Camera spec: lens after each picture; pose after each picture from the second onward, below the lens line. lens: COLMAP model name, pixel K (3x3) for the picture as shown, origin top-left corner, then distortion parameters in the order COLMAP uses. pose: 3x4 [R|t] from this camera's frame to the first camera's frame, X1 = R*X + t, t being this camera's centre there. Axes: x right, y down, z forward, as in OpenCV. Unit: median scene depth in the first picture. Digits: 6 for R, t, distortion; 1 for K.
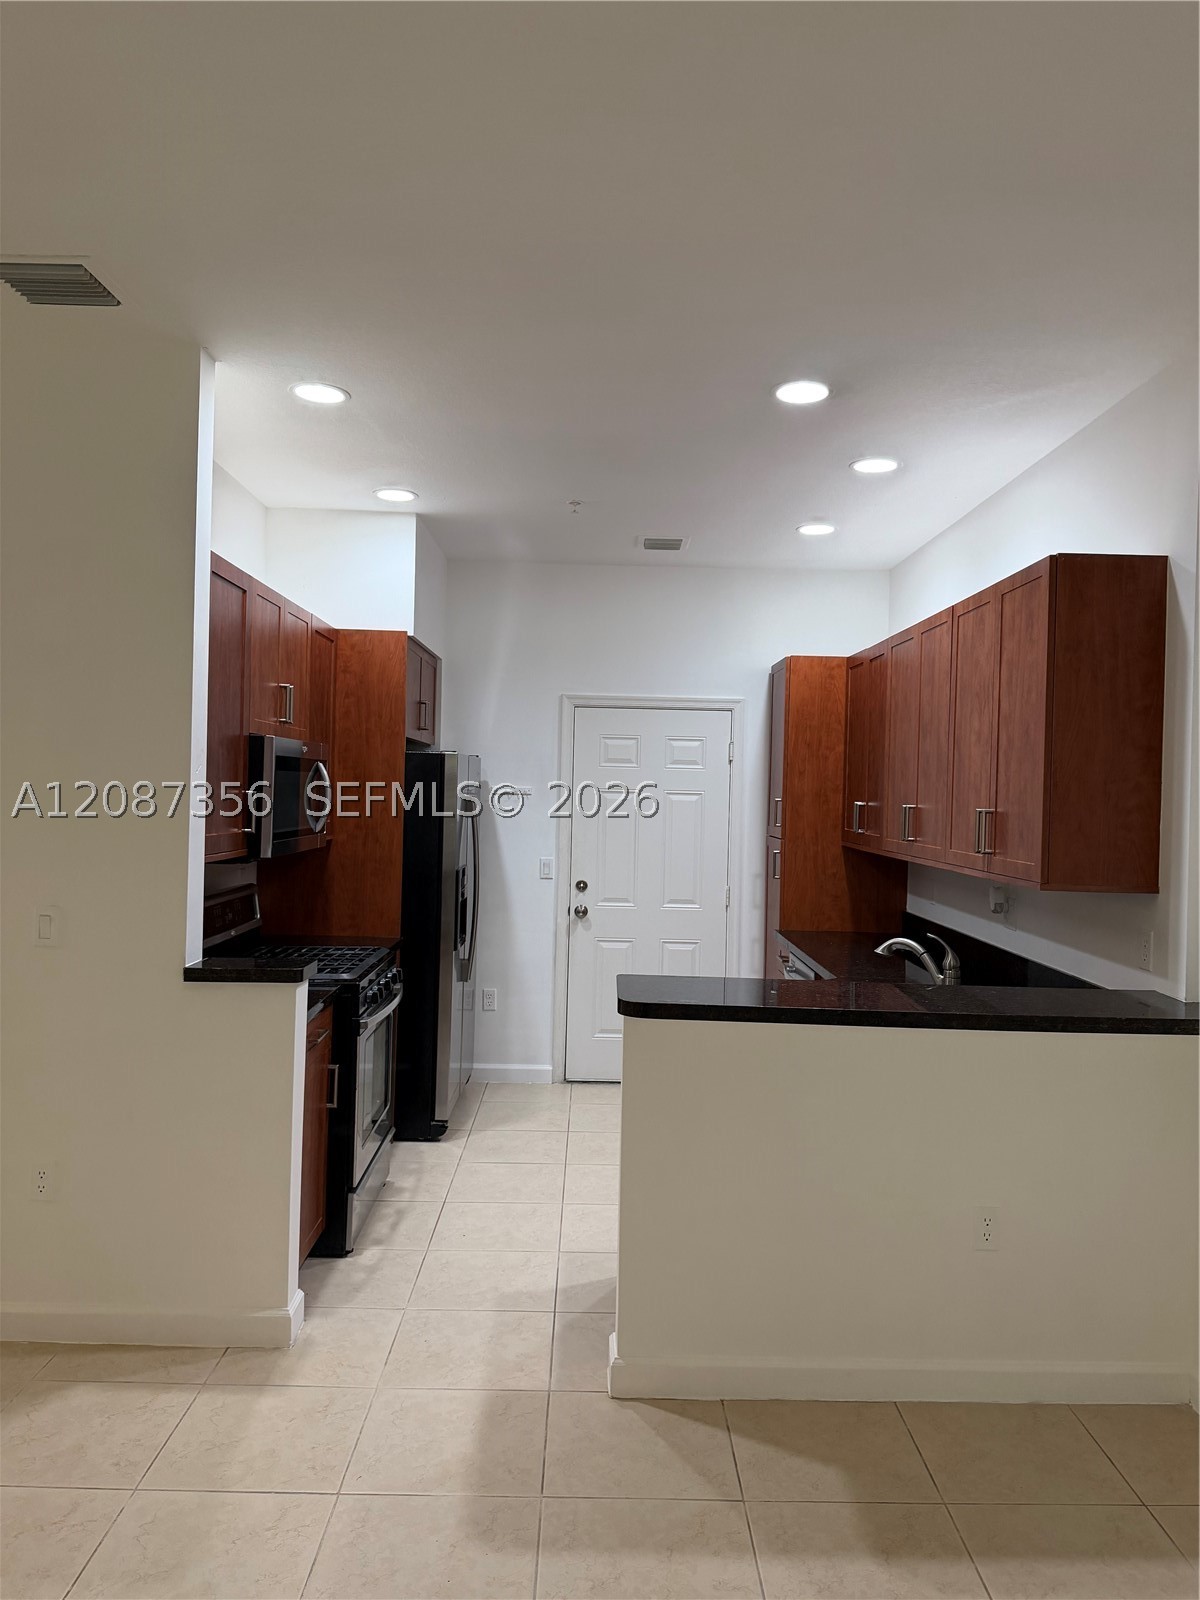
lens RADIAL K [[1134.2, 0, 600.0], [0, 1134.2, 800.0], [0, 0, 1]] dist [0.225023, -0.338522]
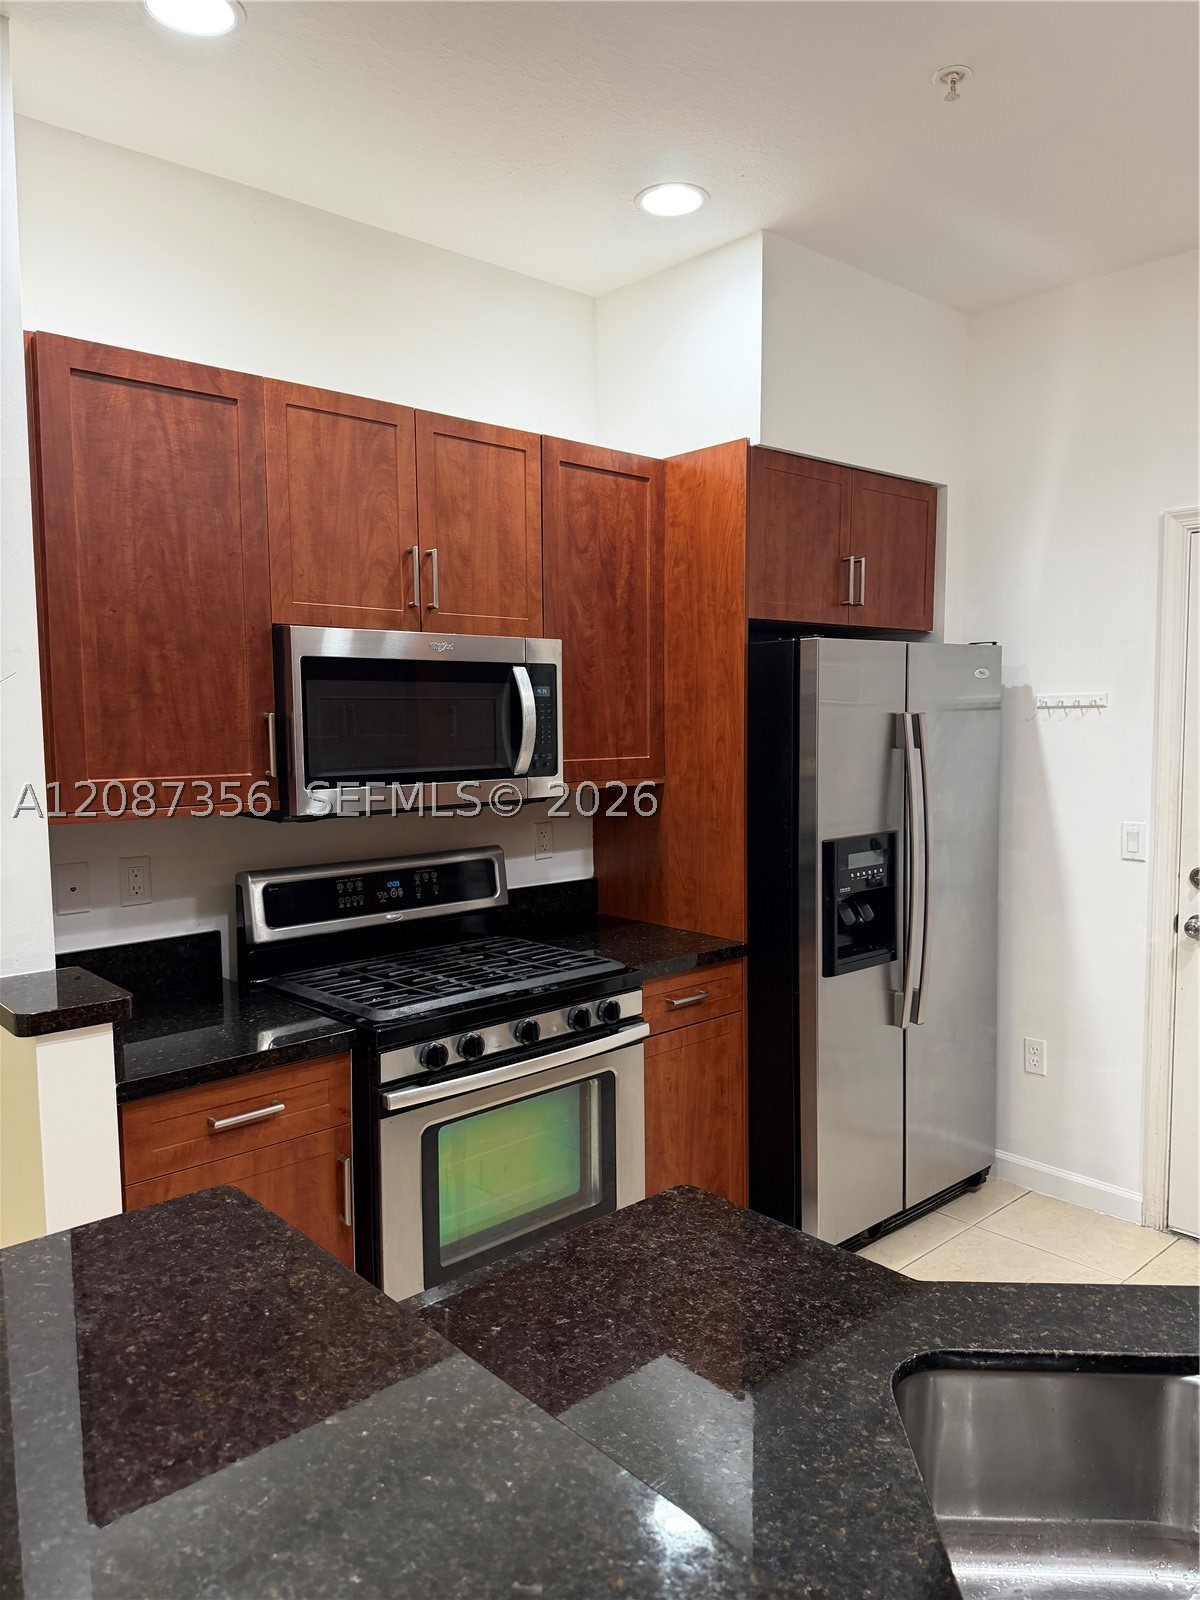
lens RADIAL K [[1126.8, 0, 600.5], [0, 1126.8, 808.0], [0, 0, 1]] dist [0.112510, -0.138979]
pose [[0.665504, 0.036542, -0.745499, 0.232328], [0.015650, 0.997898, 0.062885, 0.006458], [0.746230, -0.053518, 0.663534, 0.536613]]
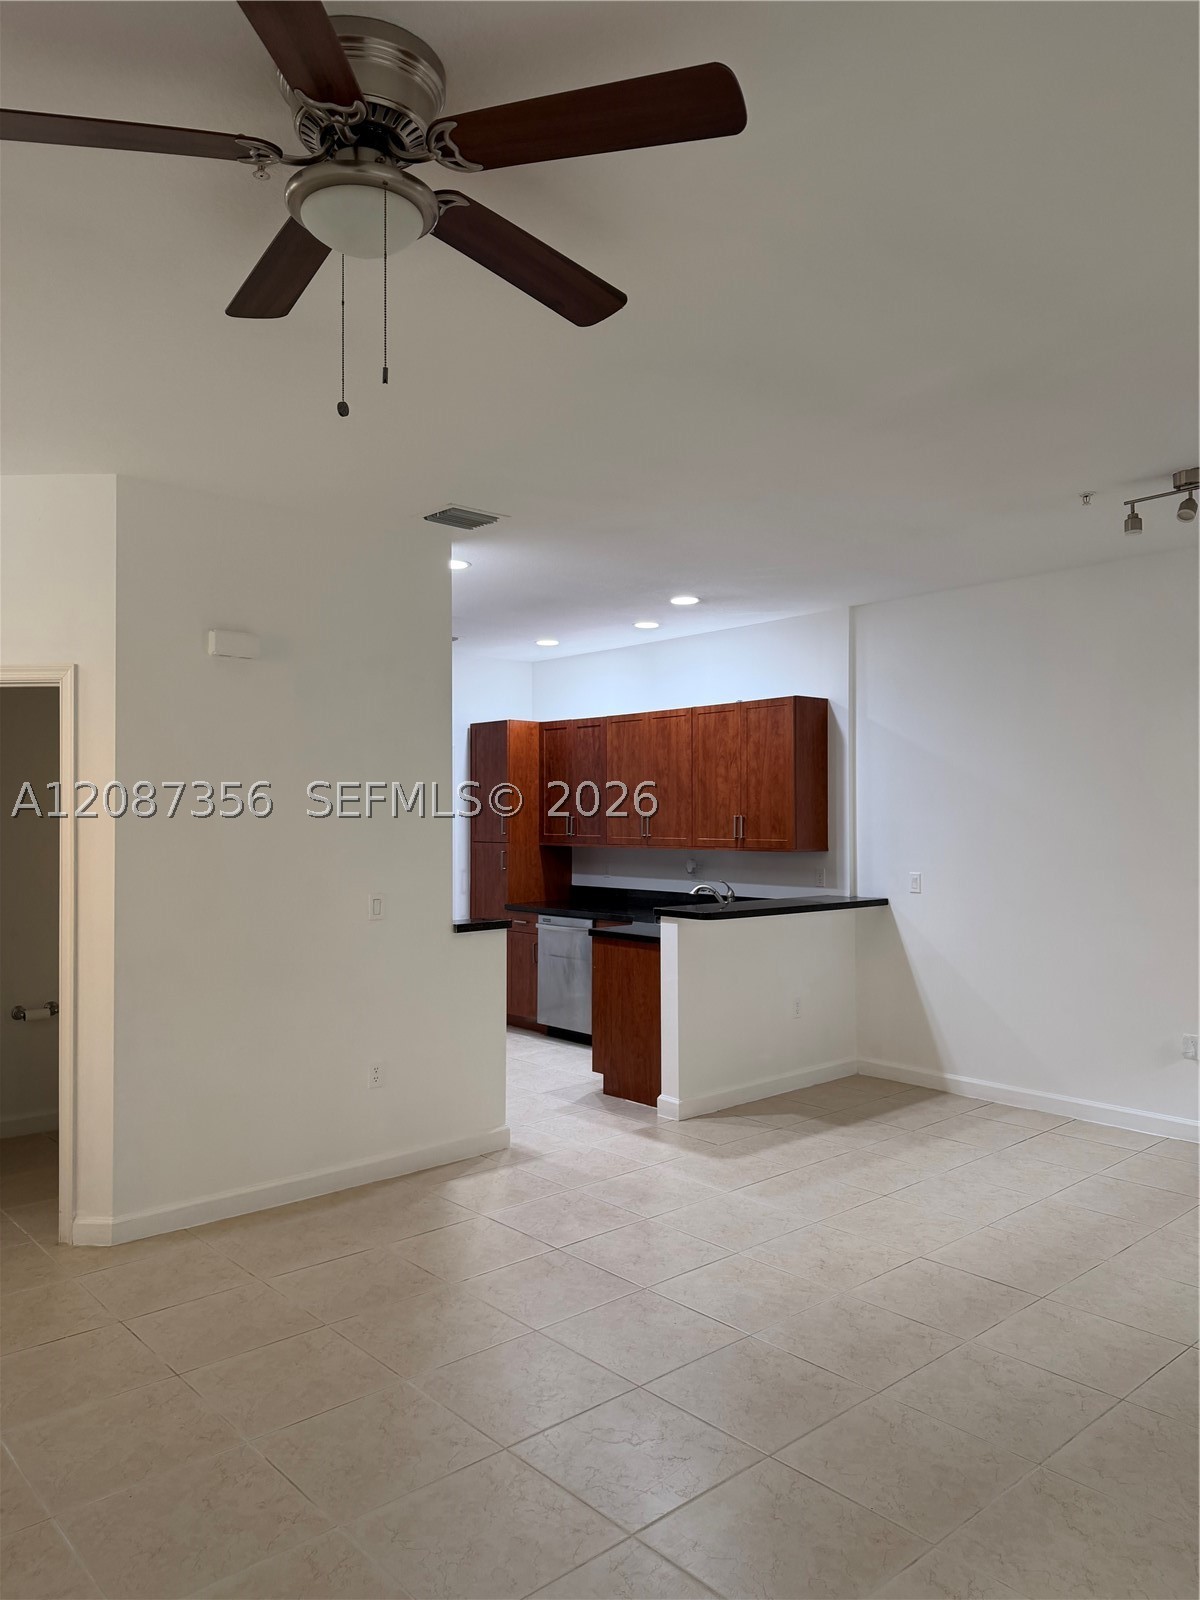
lens RADIAL K [[1132.1, 0, 618.2], [0, 1132.1, 801.1], [0, 0, 1]] dist [-0.001589, -0.004306]
pose [[0.736808, -0.017563, 0.675874, -0.803331], [0.027489, 0.999614, -0.003991, -0.010979], [-0.675543, 0.021520, 0.737007, -0.199744]]
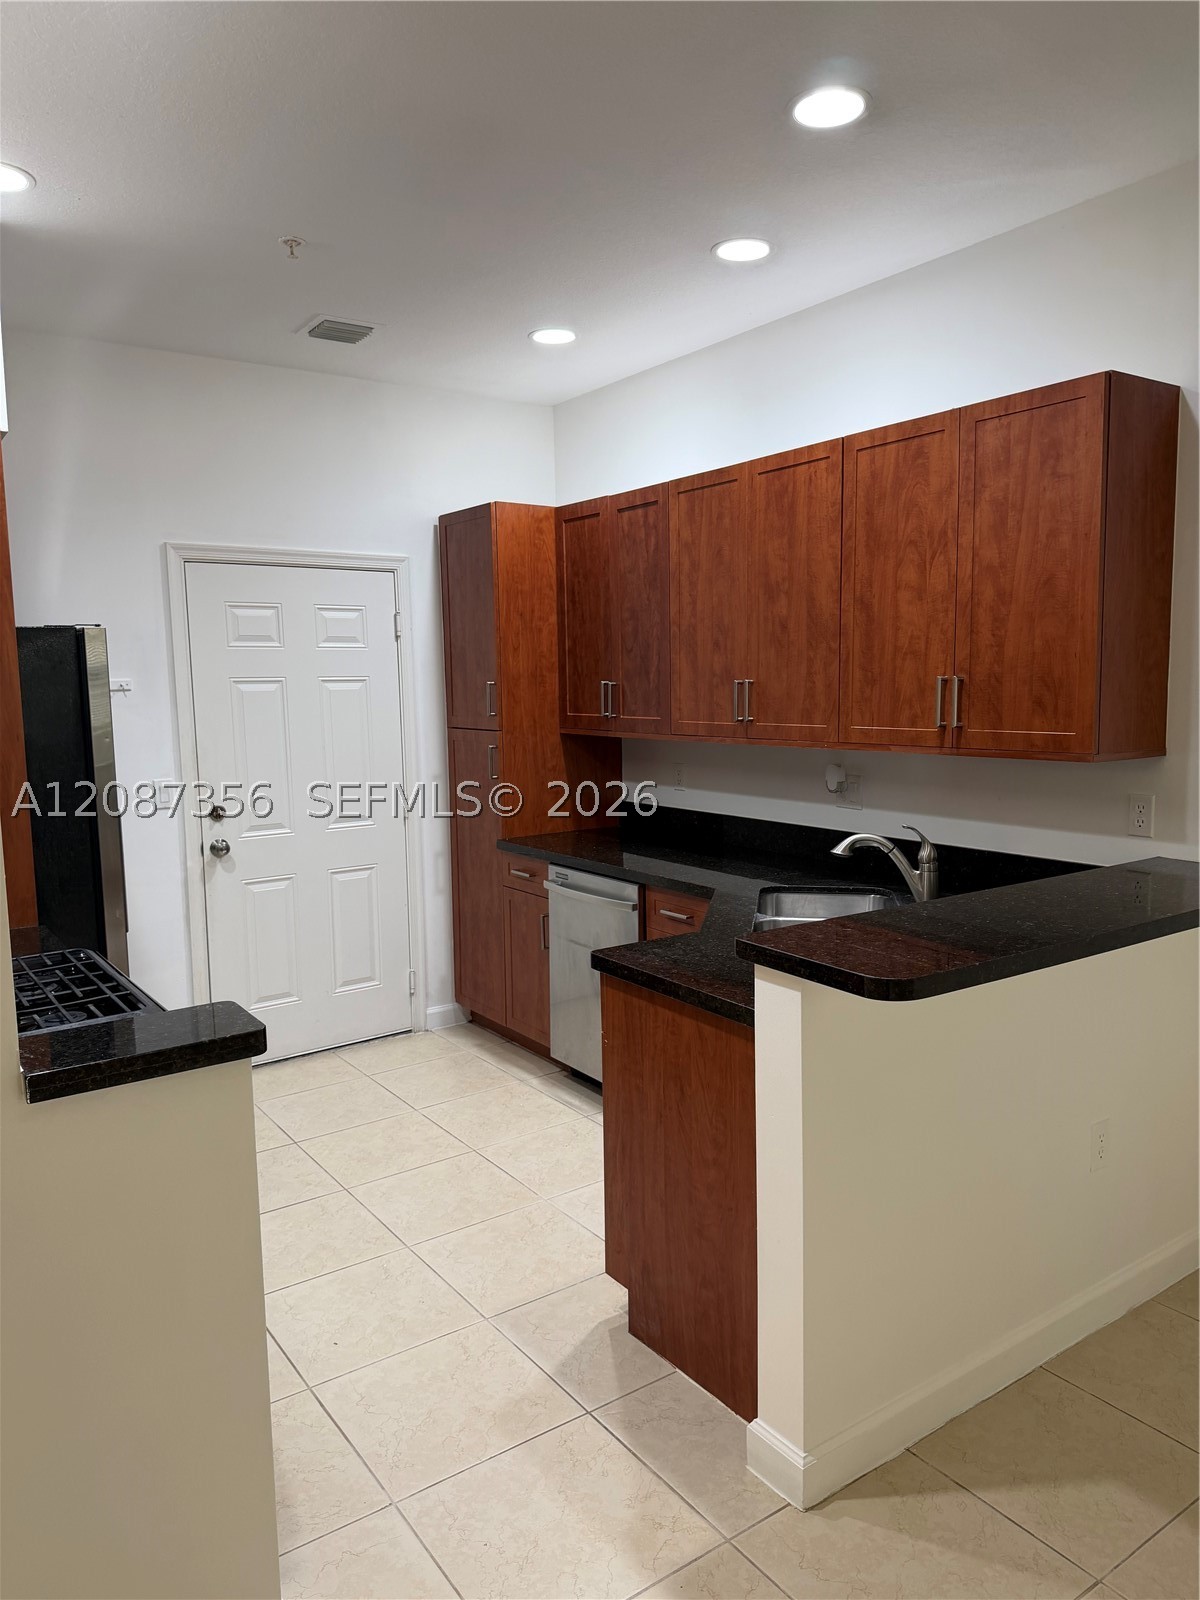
lens RADIAL K [[1126.8, 0, 600.5], [0, 1126.8, 808.0], [0, 0, 1]] dist [0.112510, -0.138979]
pose [[0.820872, -0.105442, 0.561294, -0.269676], [0.044099, 0.991577, 0.121779, -0.007080], [-0.569407, -0.075212, 0.818608, 0.316603]]
